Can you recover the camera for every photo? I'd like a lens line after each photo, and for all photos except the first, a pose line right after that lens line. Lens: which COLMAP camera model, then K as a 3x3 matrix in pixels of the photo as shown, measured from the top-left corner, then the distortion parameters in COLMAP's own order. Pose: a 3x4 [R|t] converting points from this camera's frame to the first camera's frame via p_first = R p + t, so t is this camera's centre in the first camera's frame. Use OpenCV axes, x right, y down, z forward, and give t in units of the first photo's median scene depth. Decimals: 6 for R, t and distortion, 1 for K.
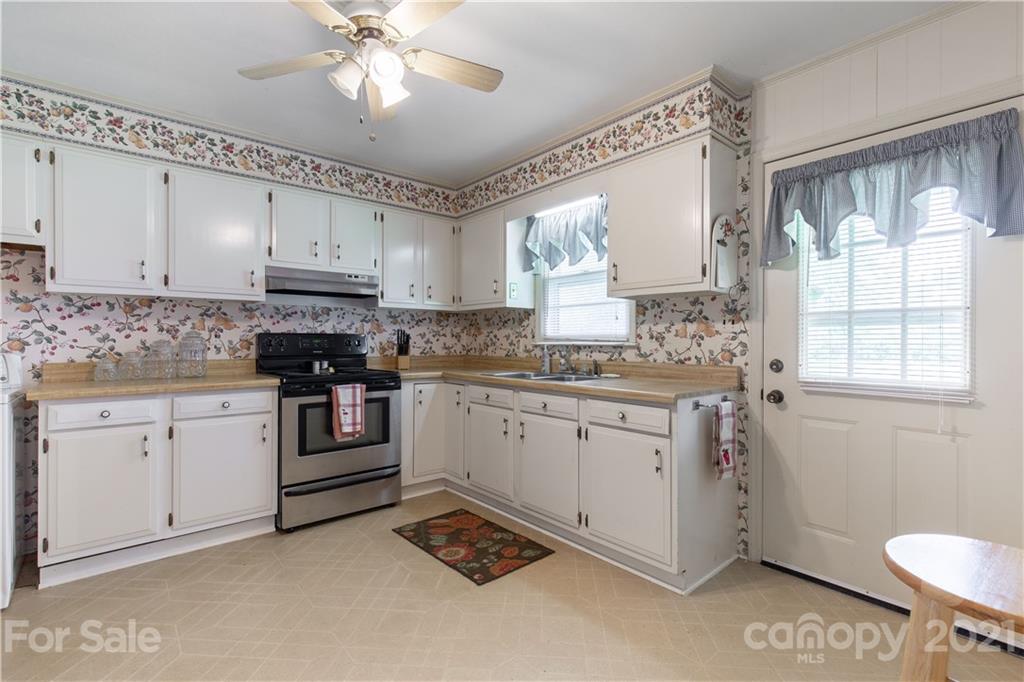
lens RADIAL K [[466.4, 0, 512.0], [0, 466.4, 341.0], [0, 0, 1]] dist [0.000209, 0.000399]
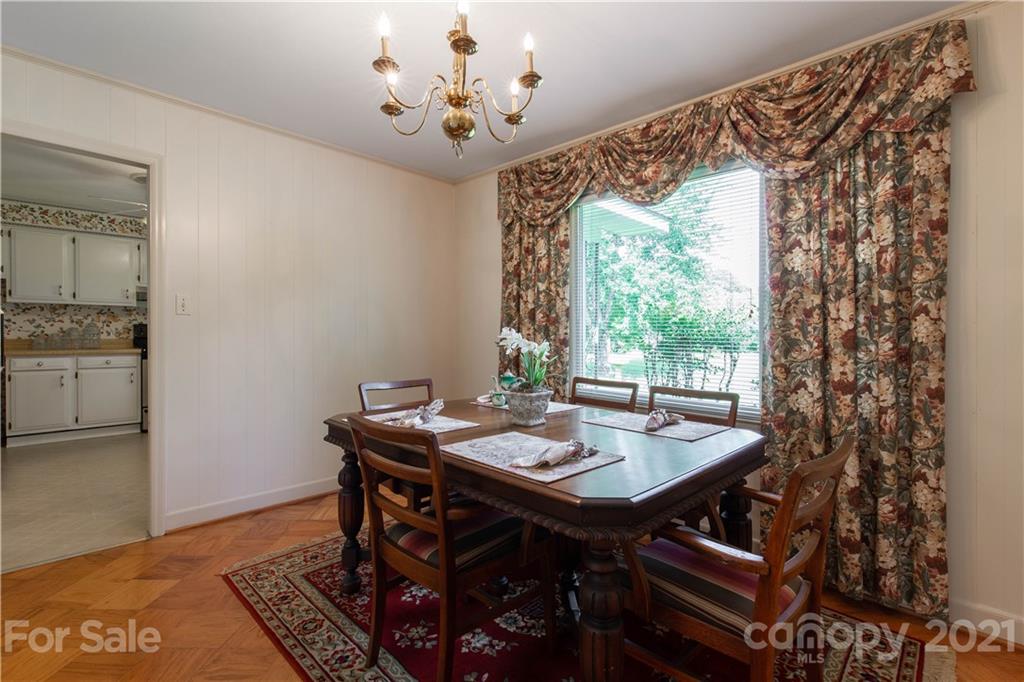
lens RADIAL K [[466.4, 0, 512.0], [0, 466.4, 341.0], [0, 0, 1]] dist [0.000209, 0.000399]
pose [[0.995905, 0.008503, 0.090005, 0.826067], [-0.010169, 0.999785, 0.018070, 0.000172], [-0.089832, -0.018911, 0.995777, -1.006843]]
